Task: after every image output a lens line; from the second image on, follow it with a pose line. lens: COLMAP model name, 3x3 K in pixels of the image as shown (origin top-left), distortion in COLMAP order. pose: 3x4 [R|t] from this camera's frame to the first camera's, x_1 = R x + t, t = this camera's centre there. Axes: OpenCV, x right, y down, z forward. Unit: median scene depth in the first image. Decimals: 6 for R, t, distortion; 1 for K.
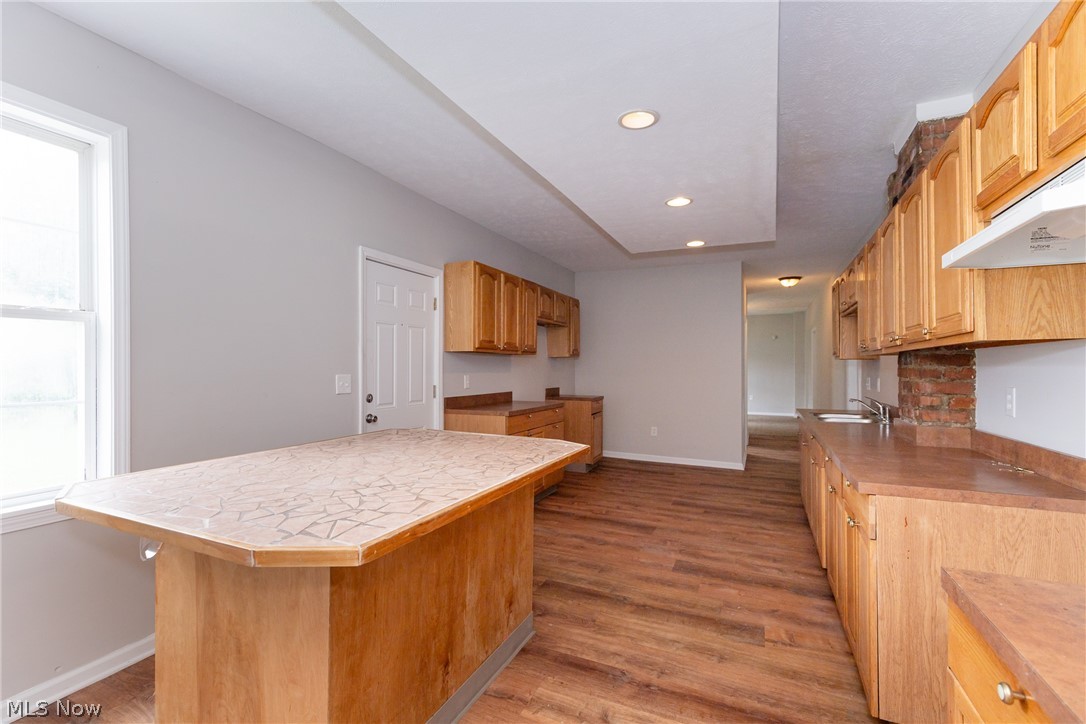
lens RADIAL K [[485.8, 0, 541.2], [0, 485.8, 365.8], [0, 0, 1]] dist [0.006280, -0.000406]
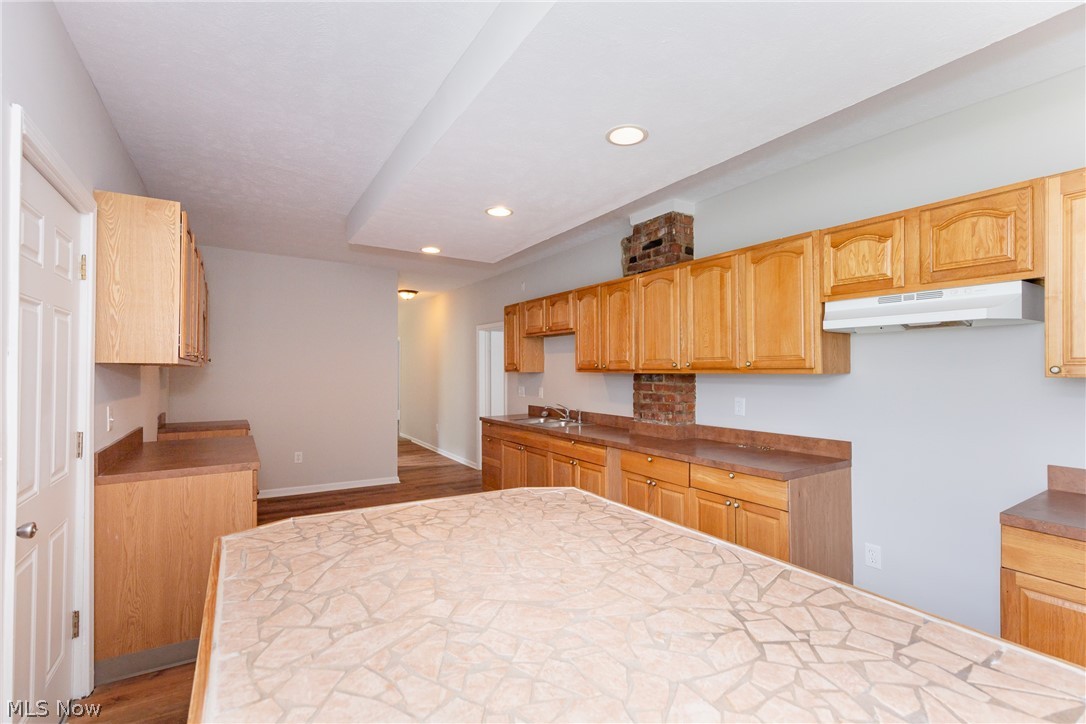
lens RADIAL K [[485.8, 0, 541.2], [0, 485.8, 365.8], [0, 0, 1]] dist [0.006280, -0.000406]
pose [[0.547449, 0.006209, 0.836816, -0.476280], [-0.001949, 0.999979, -0.006145, -0.031616], [-0.836836, 0.001733, 0.547450, 0.426372]]
